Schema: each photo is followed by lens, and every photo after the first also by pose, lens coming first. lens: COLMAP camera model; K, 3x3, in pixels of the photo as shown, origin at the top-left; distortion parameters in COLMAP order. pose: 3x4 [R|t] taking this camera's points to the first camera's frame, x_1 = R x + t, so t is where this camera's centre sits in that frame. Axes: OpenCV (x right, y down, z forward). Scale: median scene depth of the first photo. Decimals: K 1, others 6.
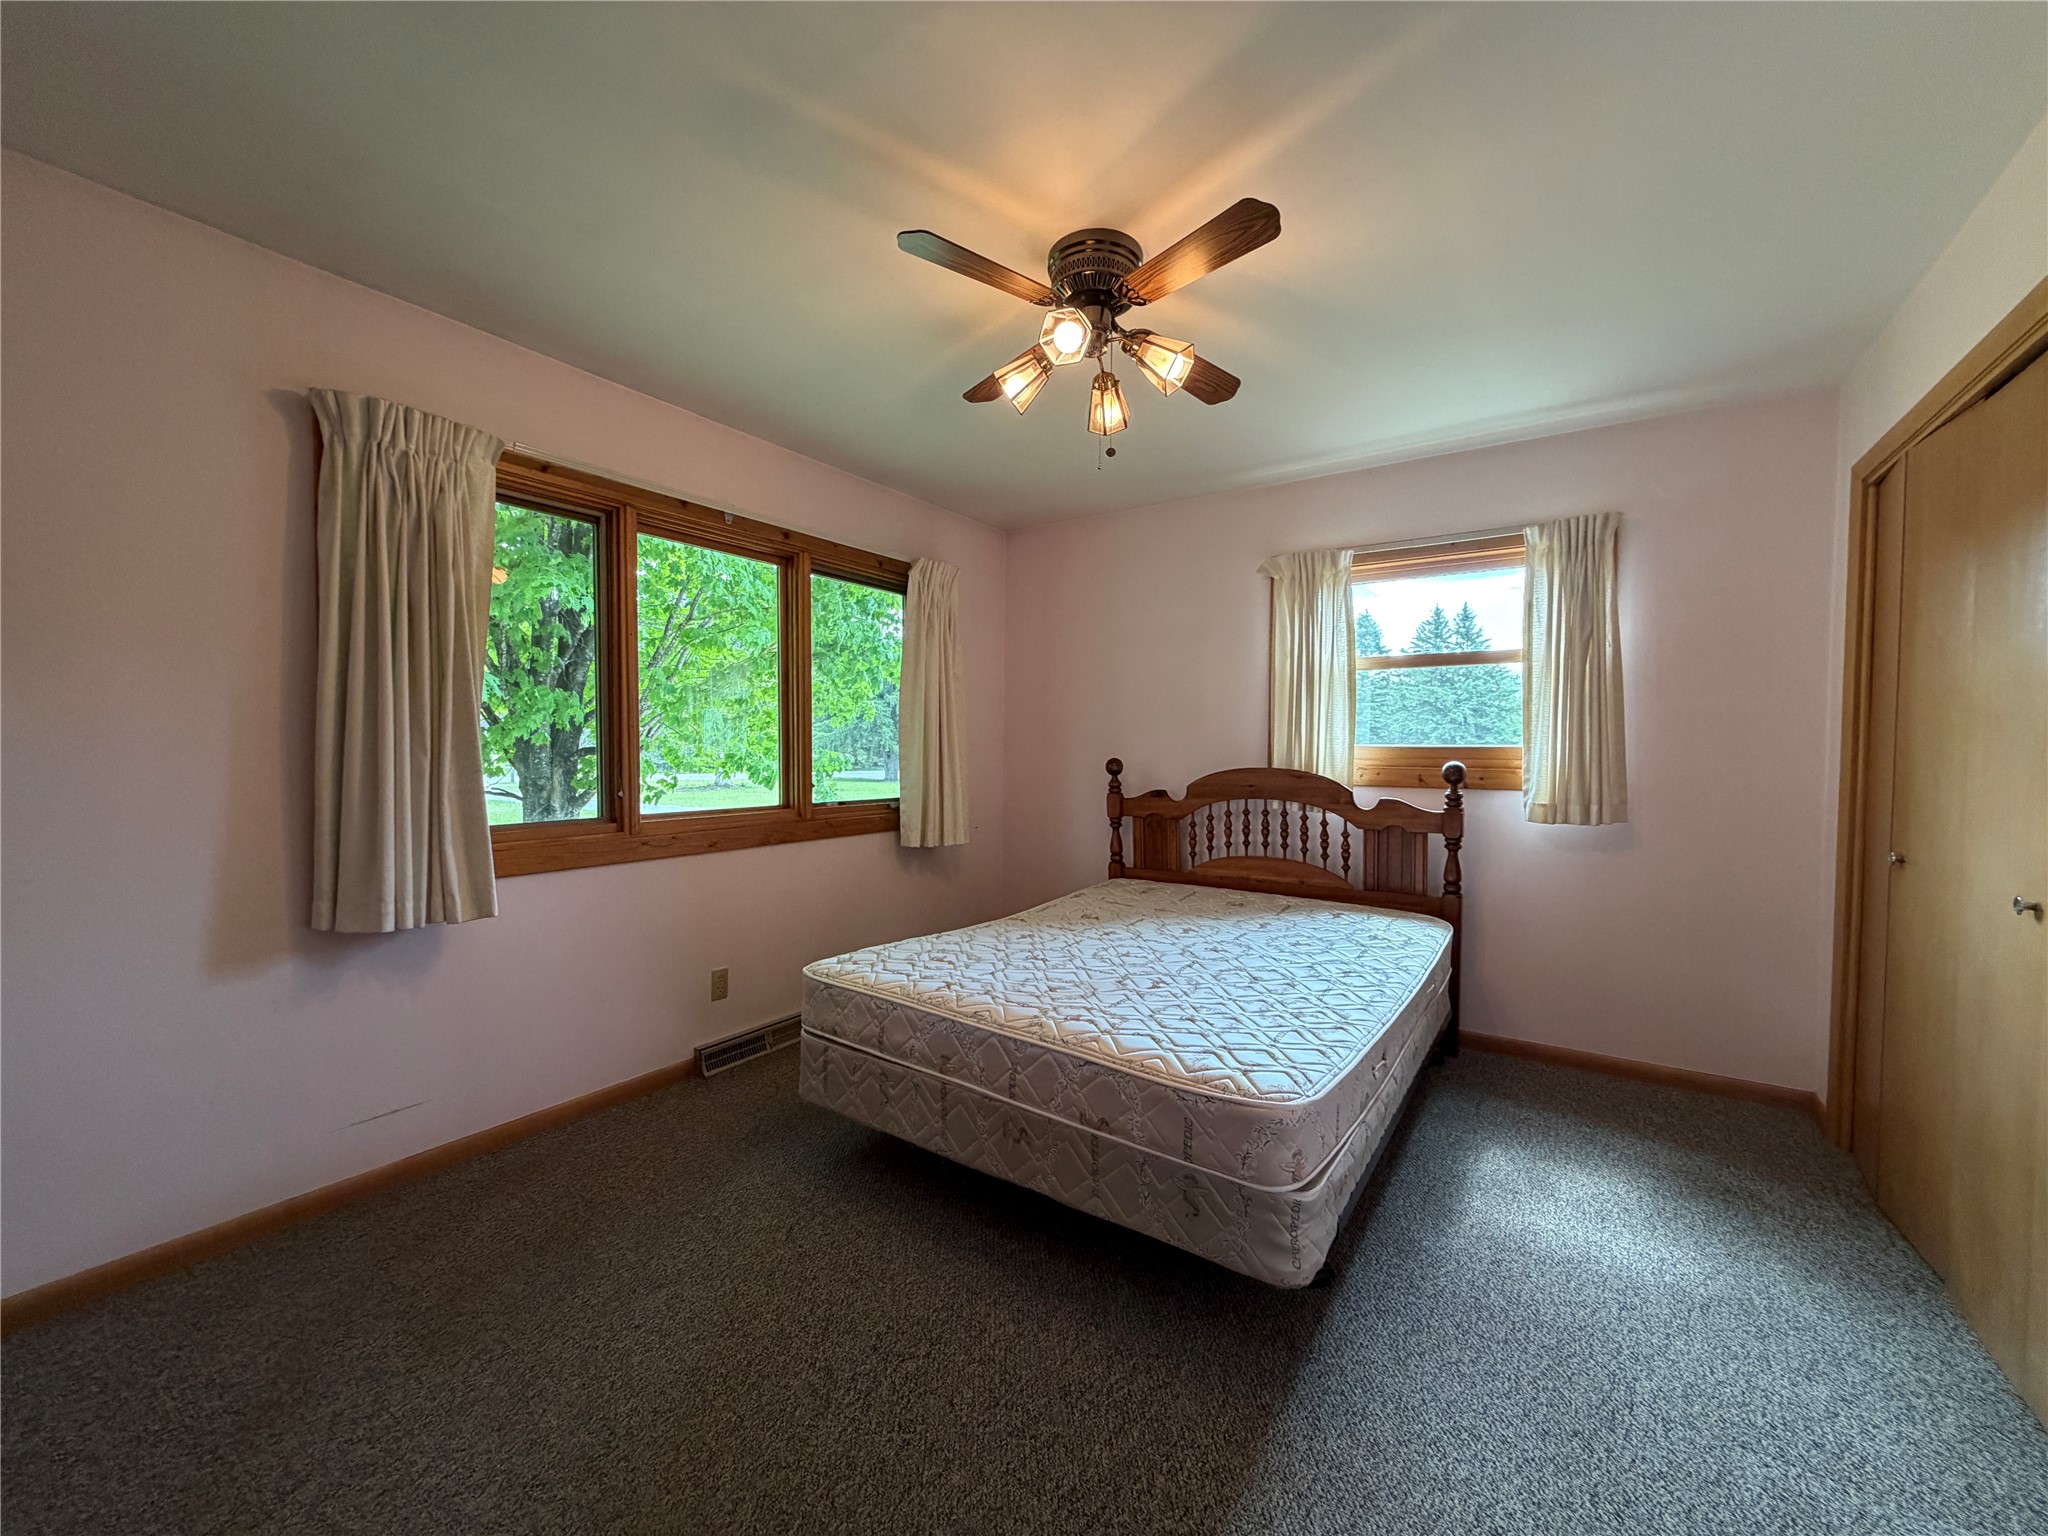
lens RADIAL K [[815.1, 0, 1020.4], [0, 815.1, 769.2], [0, 0, 1]] dist [0.000249, -0.000111]
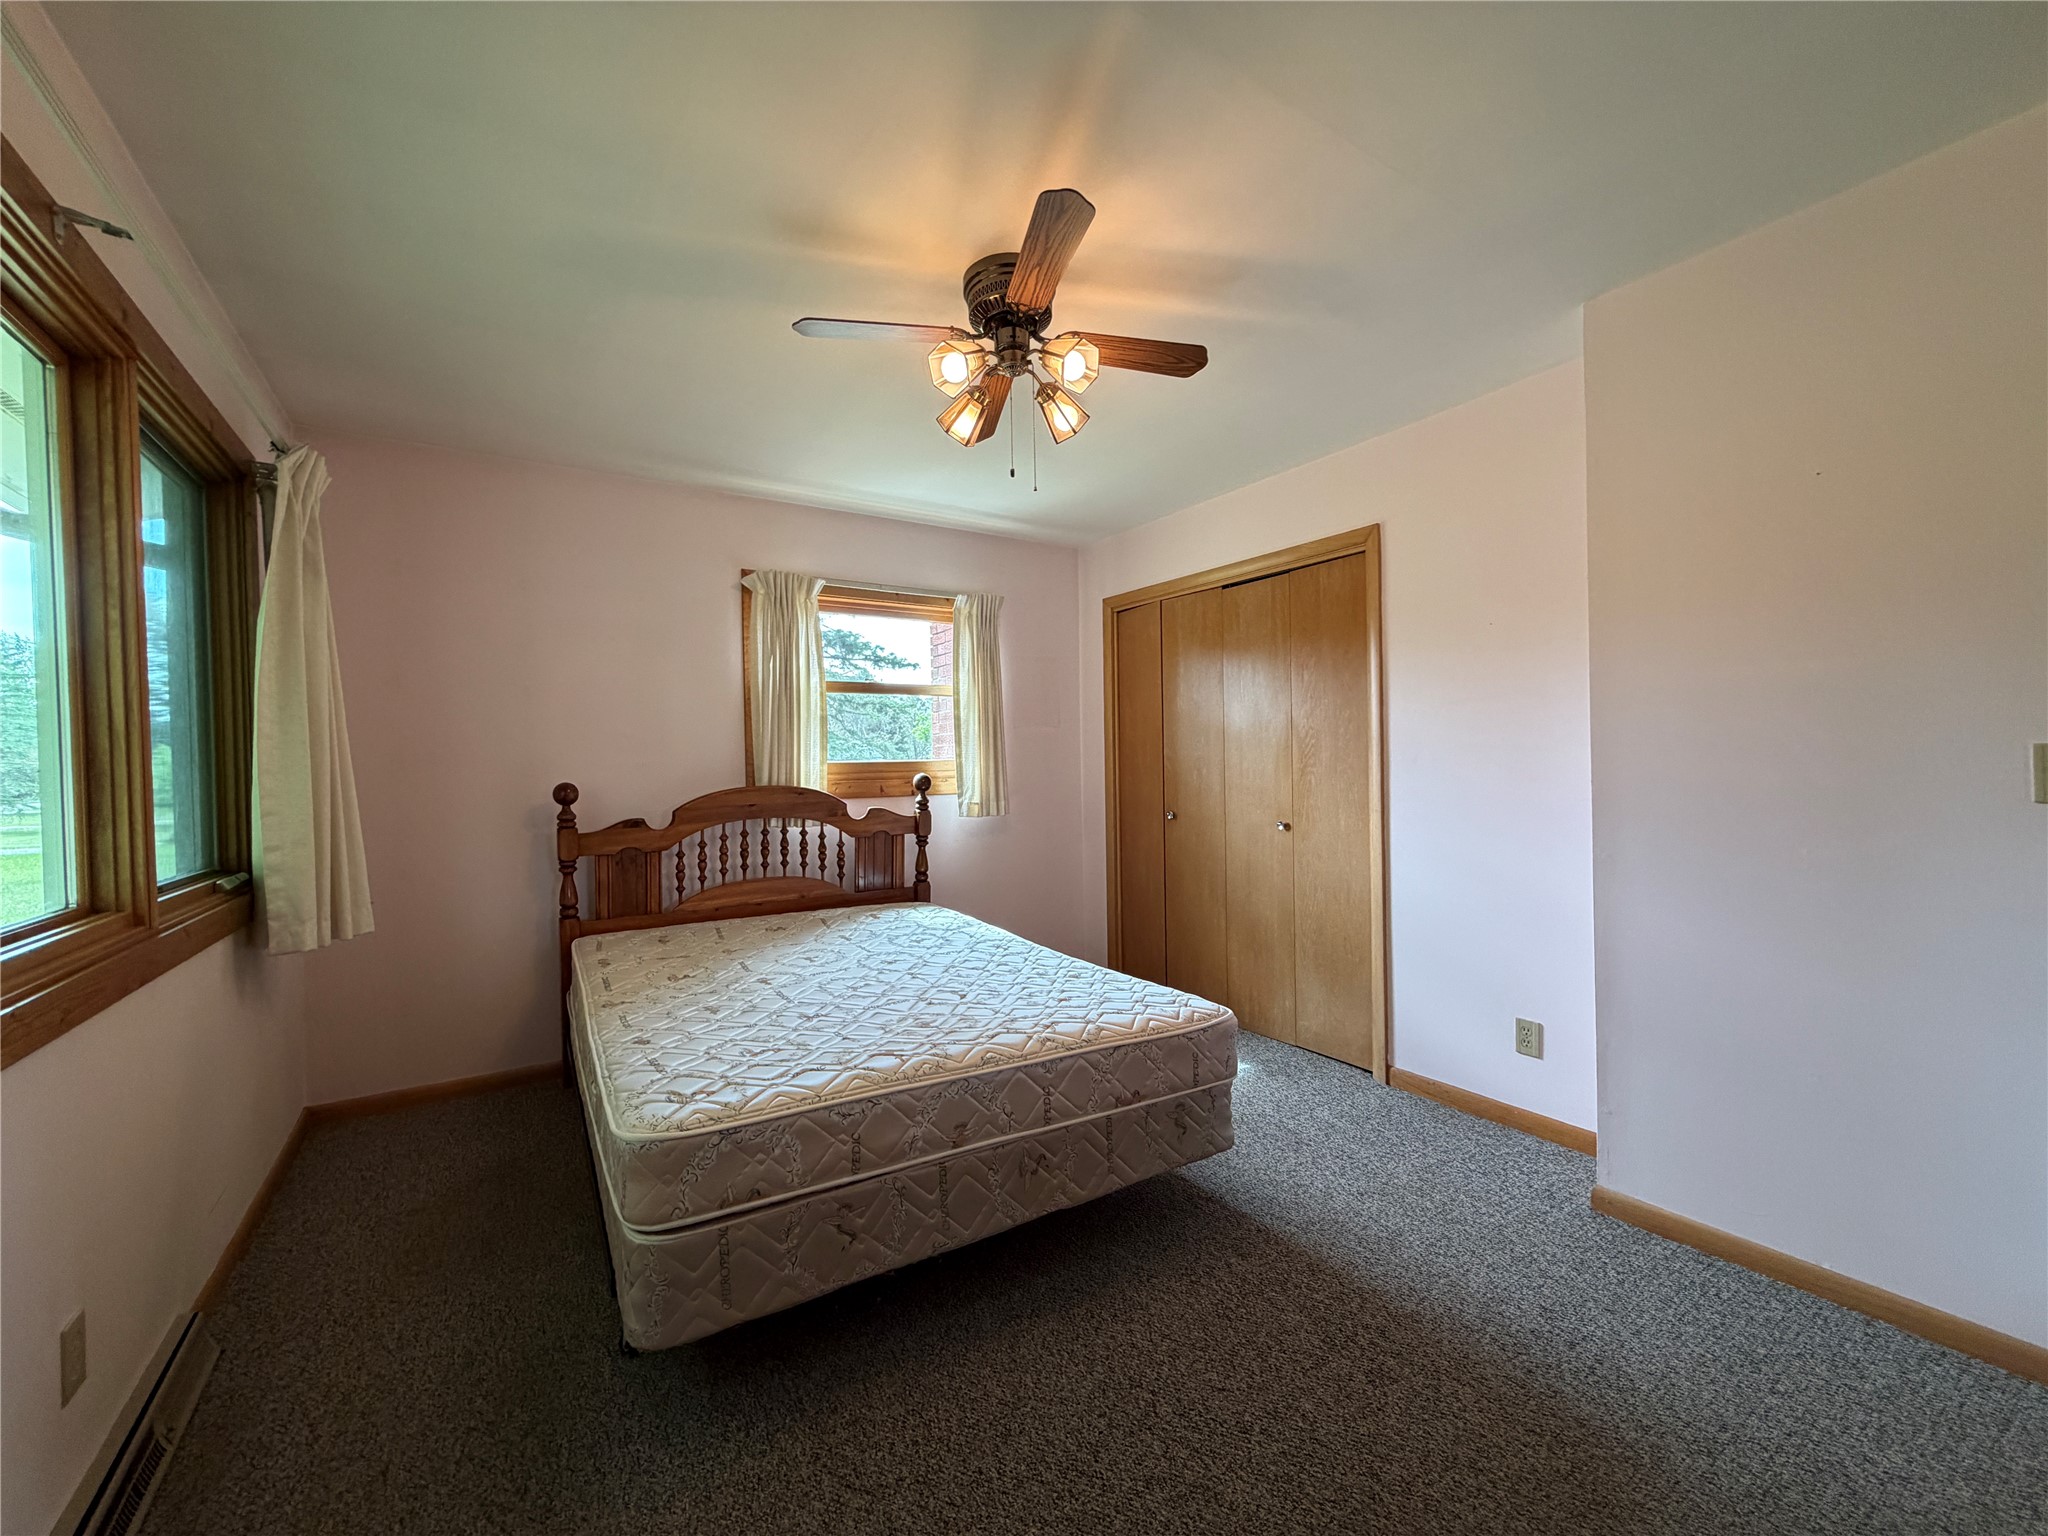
lens RADIAL K [[815.1, 0, 1020.4], [0, 815.1, 769.2], [0, 0, 1]] dist [0.000249, -0.000111]
pose [[0.397494, -0.018689, 0.917414, -0.525785], [0.046330, 0.998926, 0.000276, -0.008595], [-0.916434, 0.042394, 0.397933, 0.371334]]
